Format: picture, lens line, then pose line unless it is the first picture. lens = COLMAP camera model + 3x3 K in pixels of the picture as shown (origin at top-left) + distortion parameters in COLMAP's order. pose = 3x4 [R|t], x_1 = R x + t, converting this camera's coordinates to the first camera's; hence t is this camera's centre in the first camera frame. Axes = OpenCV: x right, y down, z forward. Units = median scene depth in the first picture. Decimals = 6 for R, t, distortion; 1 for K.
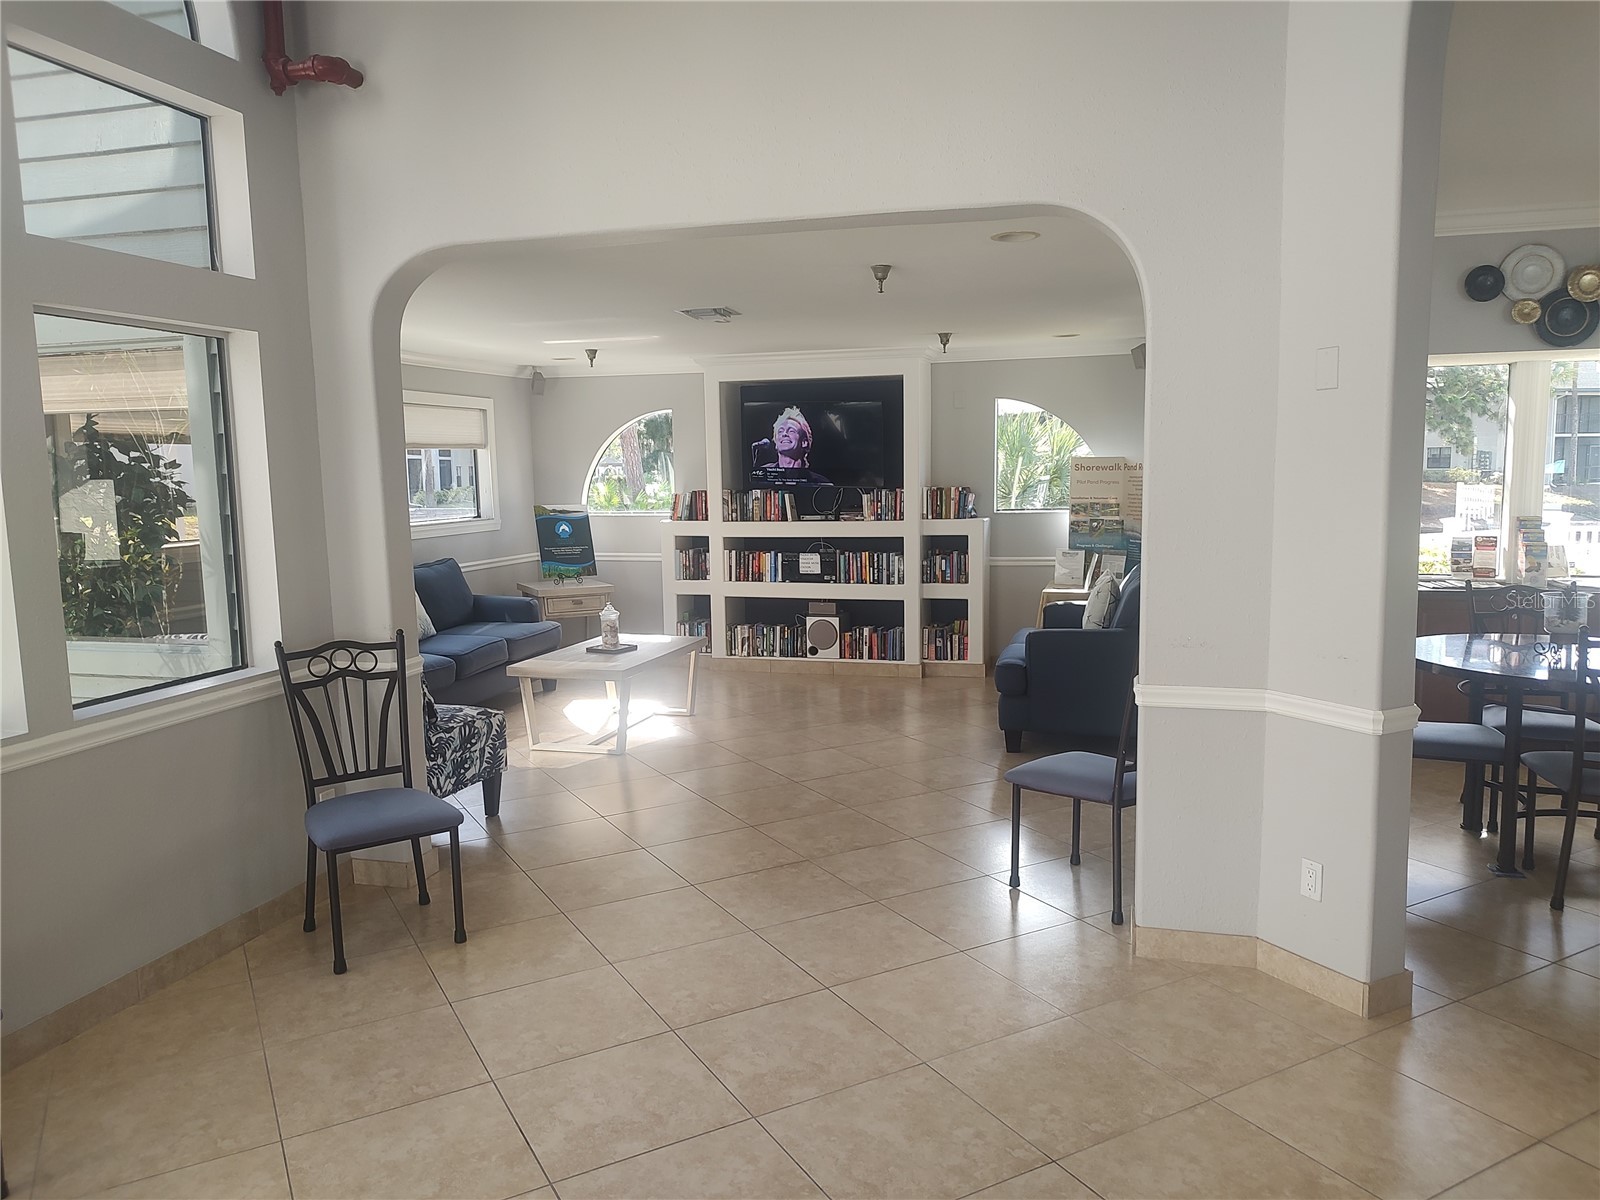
lens RADIAL K [[1132.5, 0, 801.8], [0, 1132.5, 614.6], [0, 0, 1]] dist [0.008289, -0.008481]
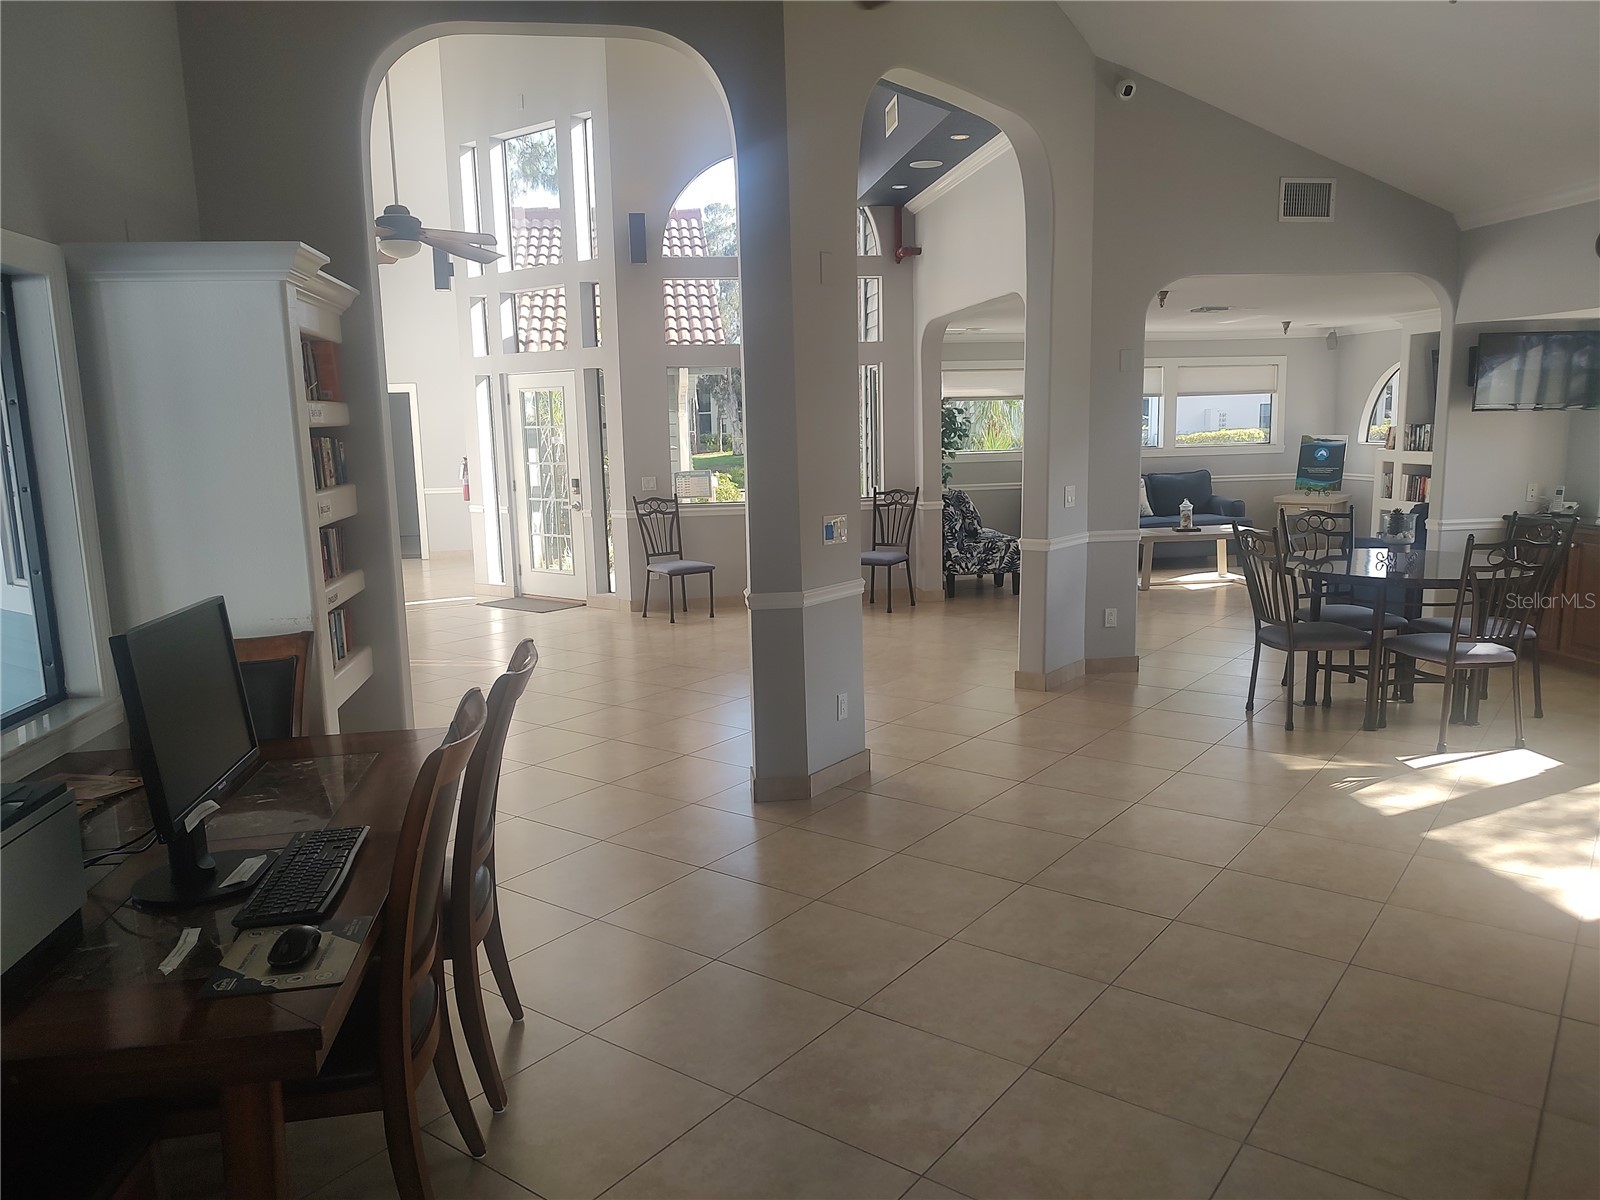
lens RADIAL K [[1132.5, 0, 801.3], [0, 1132.5, 605.9], [0, 0, 1]] dist [0.008289, -0.008481]
pose [[0.401892, 0.145877, -0.903993, 0.804350], [-0.096043, 0.988499, 0.116815, 0.002827], [0.910636, 0.039875, 0.411280, -0.081028]]
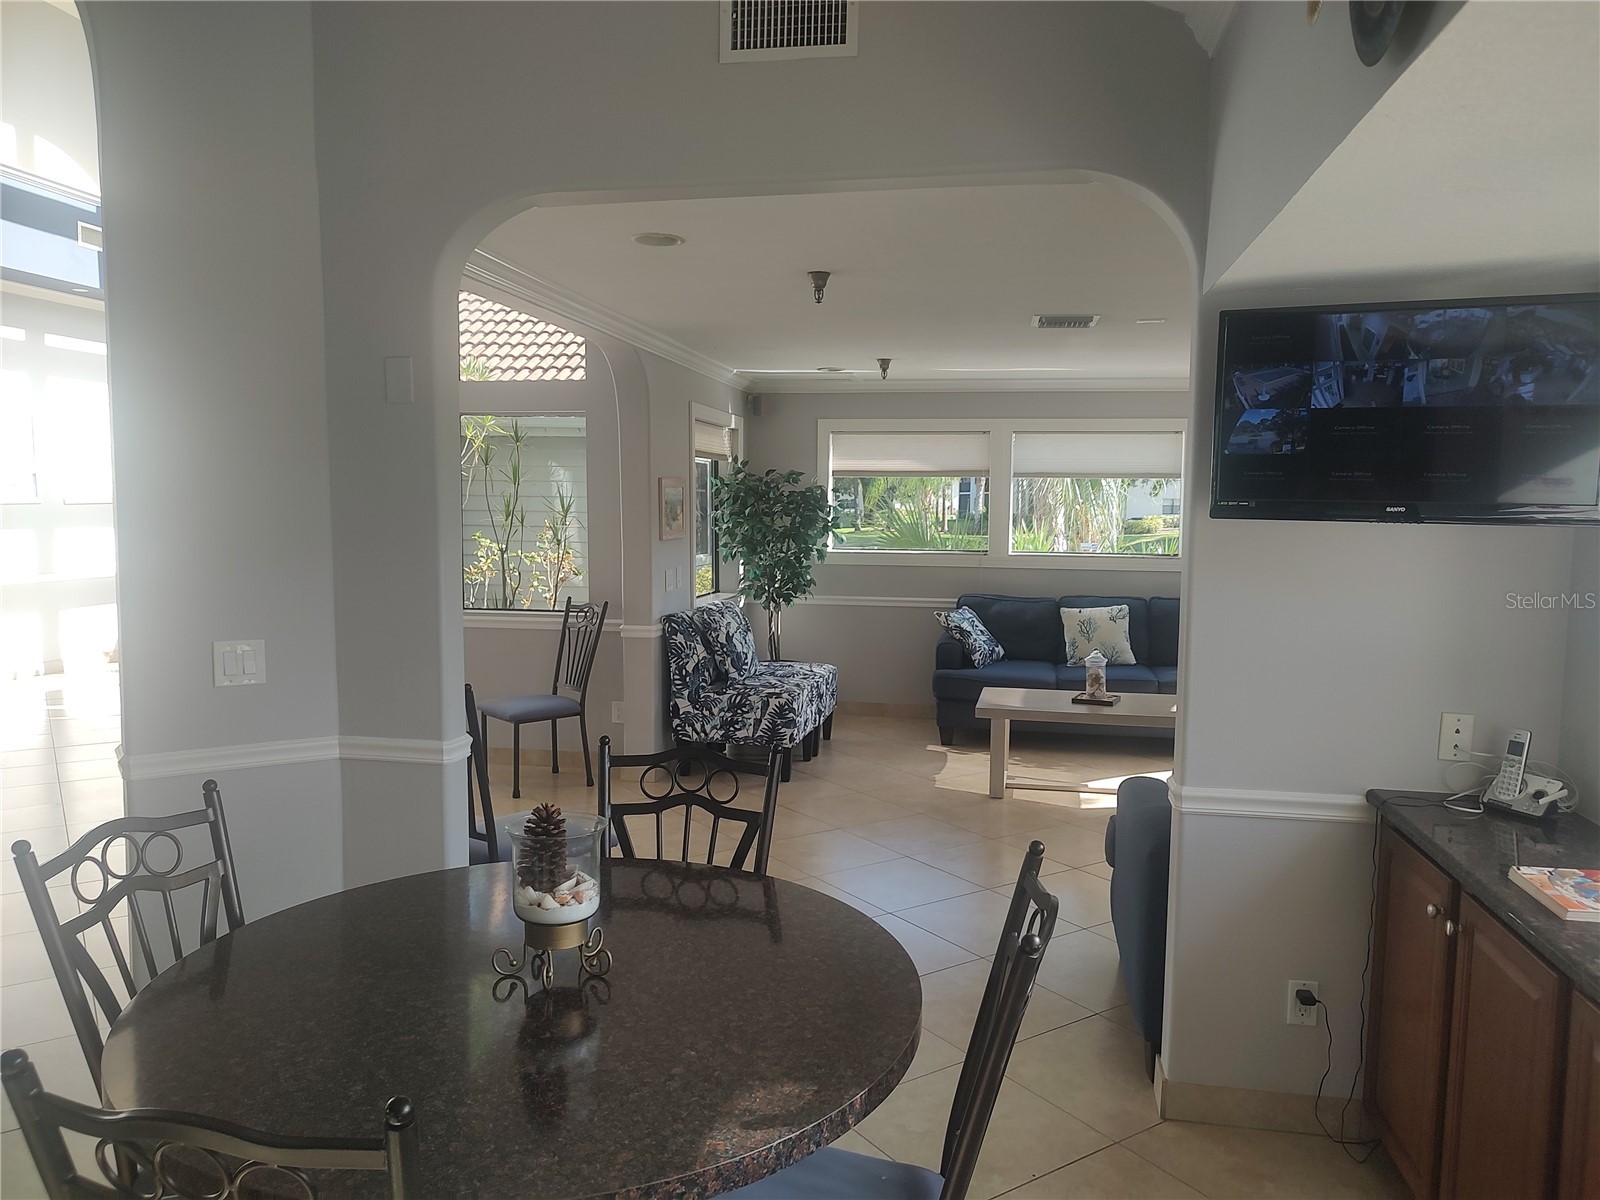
lens RADIAL K [[1132.5, 0, 802.3], [0, 1132.5, 593.5], [0, 0, 1]] dist [0.008289, -0.008481]
pose [[0.098509, 0.089201, -0.991130, 0.550302], [-0.140777, 0.987207, 0.074856, -0.069224], [0.985128, 0.132154, 0.109807, 0.514905]]
